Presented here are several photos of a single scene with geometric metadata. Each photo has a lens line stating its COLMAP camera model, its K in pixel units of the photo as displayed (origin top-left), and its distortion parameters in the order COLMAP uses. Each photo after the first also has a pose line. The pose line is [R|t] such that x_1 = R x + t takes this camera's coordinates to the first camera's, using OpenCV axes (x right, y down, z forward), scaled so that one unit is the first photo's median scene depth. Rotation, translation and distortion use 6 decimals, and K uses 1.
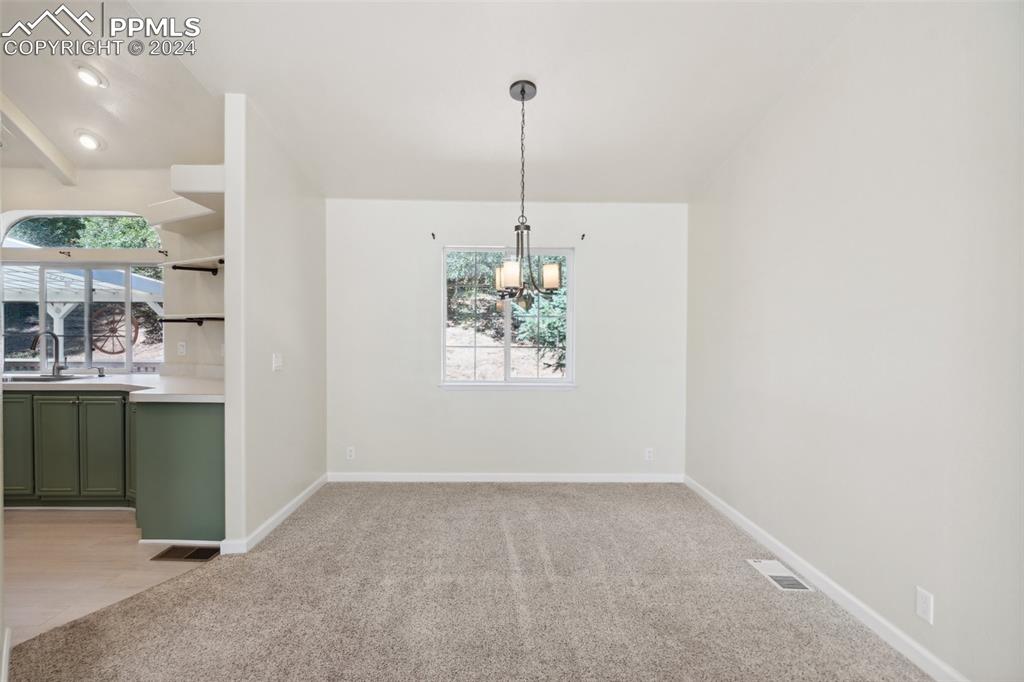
lens RADIAL K [[472.3, 0, 507.1], [0, 472.3, 341.0], [0, 0, 1]] dist [-0.002630, 0.001322]
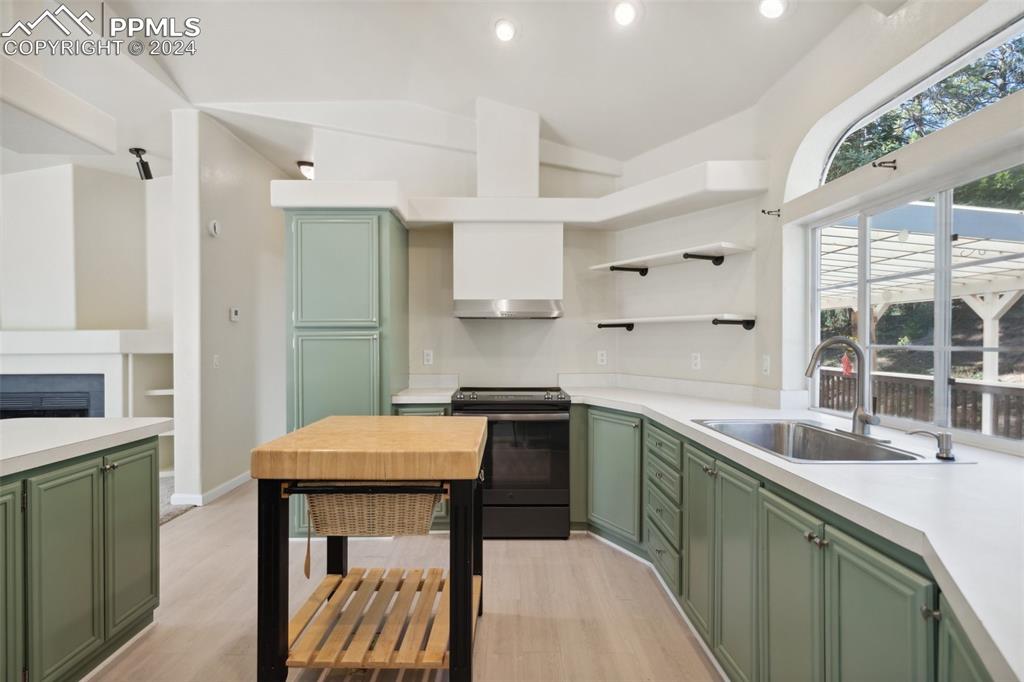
lens RADIAL K [[504.1, 0, 512.0], [0, 504.1, 341.0], [0, 0, 1]] dist [0.000585, 0.000485]
pose [[-0.013023, -0.002022, -0.999913, -0.242159], [-0.014628, 0.999891, -0.001831, -0.006172], [0.999808, 0.014603, -0.013051, 0.349226]]
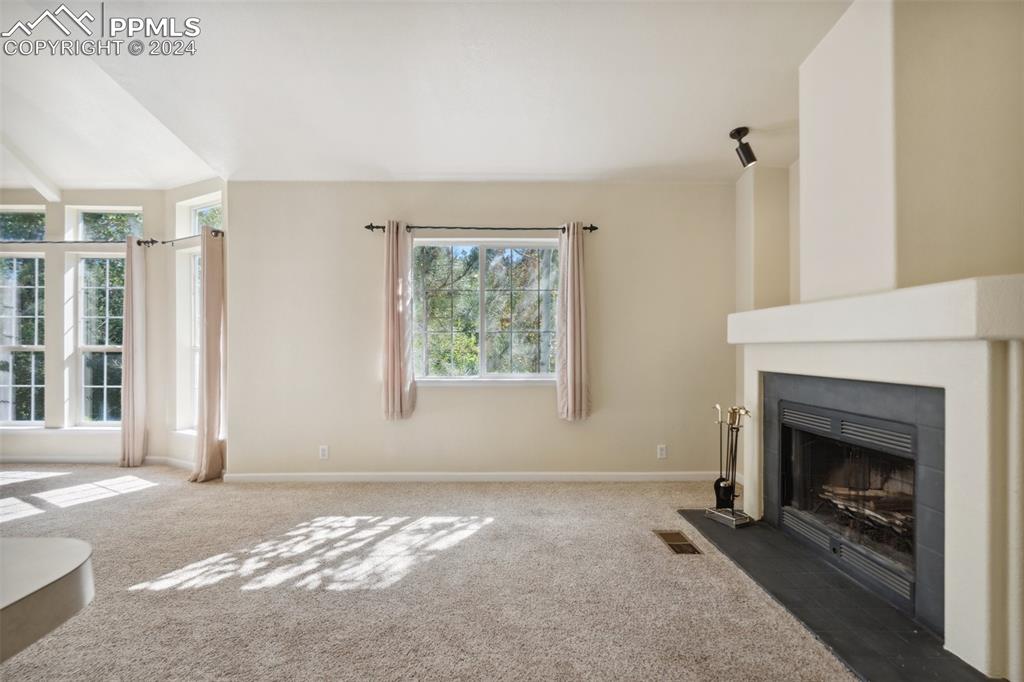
lens RADIAL K [[469.4, 0, 507.6], [0, 469.4, 347.2], [0, 0, 1]] dist [-0.003134, 0.000140]
pose [[-0.999909, -0.005577, 0.012256, -0.615716], [-0.005346, 0.999809, 0.018810, 0.015182], [-0.012359, 0.018742, -0.999748, 0.097076]]
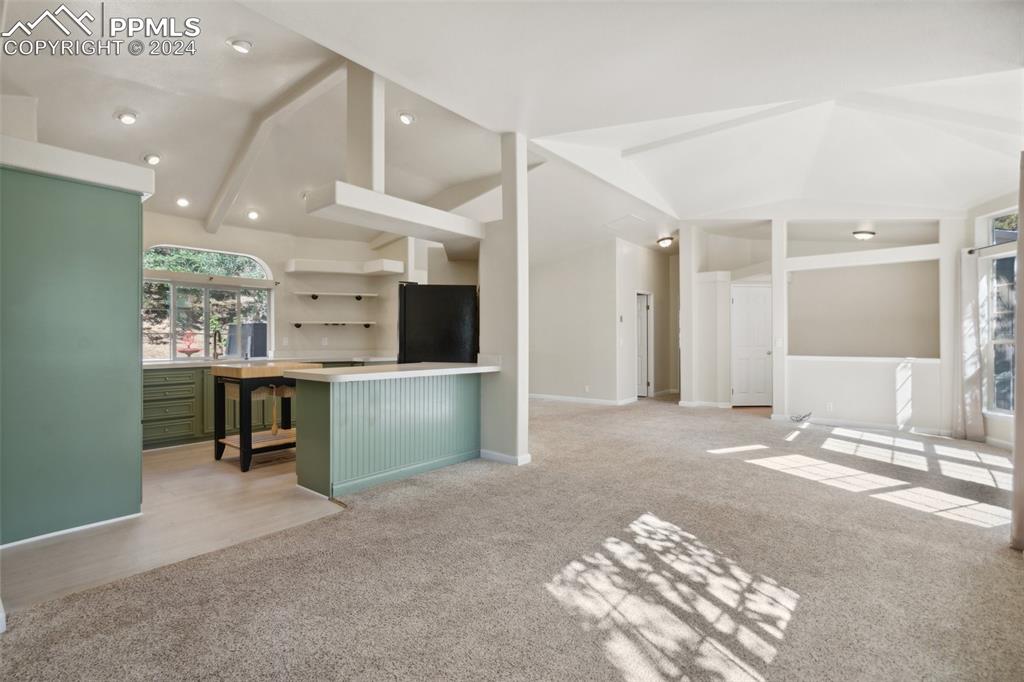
lens RADIAL K [[472.3, 0, 507.1], [0, 472.3, 341.0], [0, 0, 1]] dist [-0.002630, 0.001322]
pose [[0.665426, -0.007869, 0.746422, -0.770592], [0.019219, 0.999794, -0.006592, 0.021567], [-0.746216, 0.018732, 0.665440, -0.371890]]
